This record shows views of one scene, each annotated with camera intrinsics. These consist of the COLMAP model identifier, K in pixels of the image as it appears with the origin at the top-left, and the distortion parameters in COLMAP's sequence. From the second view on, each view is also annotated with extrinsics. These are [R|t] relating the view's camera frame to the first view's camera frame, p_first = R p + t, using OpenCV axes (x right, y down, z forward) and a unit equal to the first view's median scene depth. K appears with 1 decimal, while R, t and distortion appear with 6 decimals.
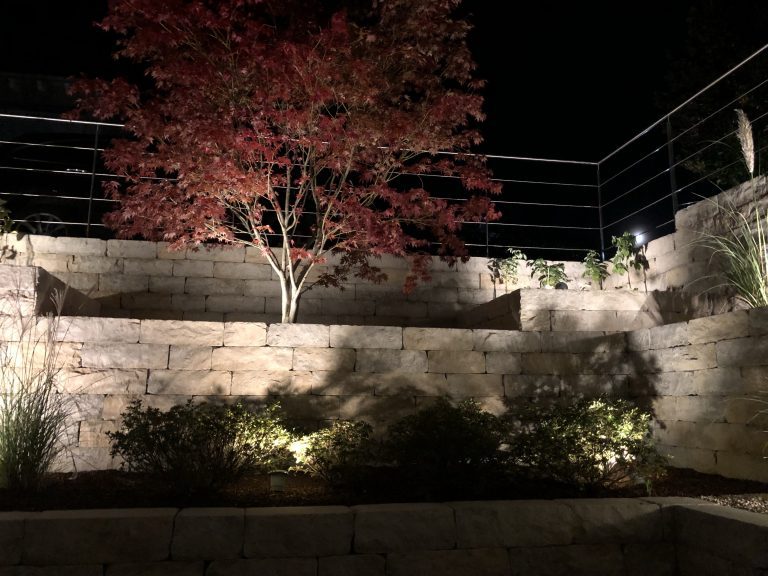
lens RADIAL K [[605.6, 0, 383.5], [0, 605.6, 288.0], [0, 0, 1]] dist [0.008409, 0.001842]
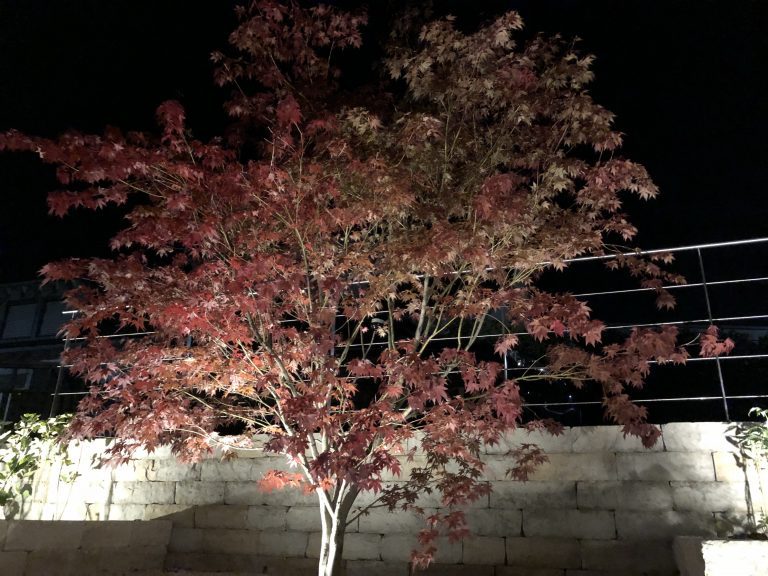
lens RADIAL K [[605.6, 0, 384.1], [0, 605.6, 288.1], [0, 0, 1]] dist [0.008409, 0.001842]
pose [[0.872454, -0.165553, -0.459801, 0.196634], [0.073336, 0.974570, -0.211745, -0.082948], [0.483163, 0.151018, 0.862408, 0.378702]]
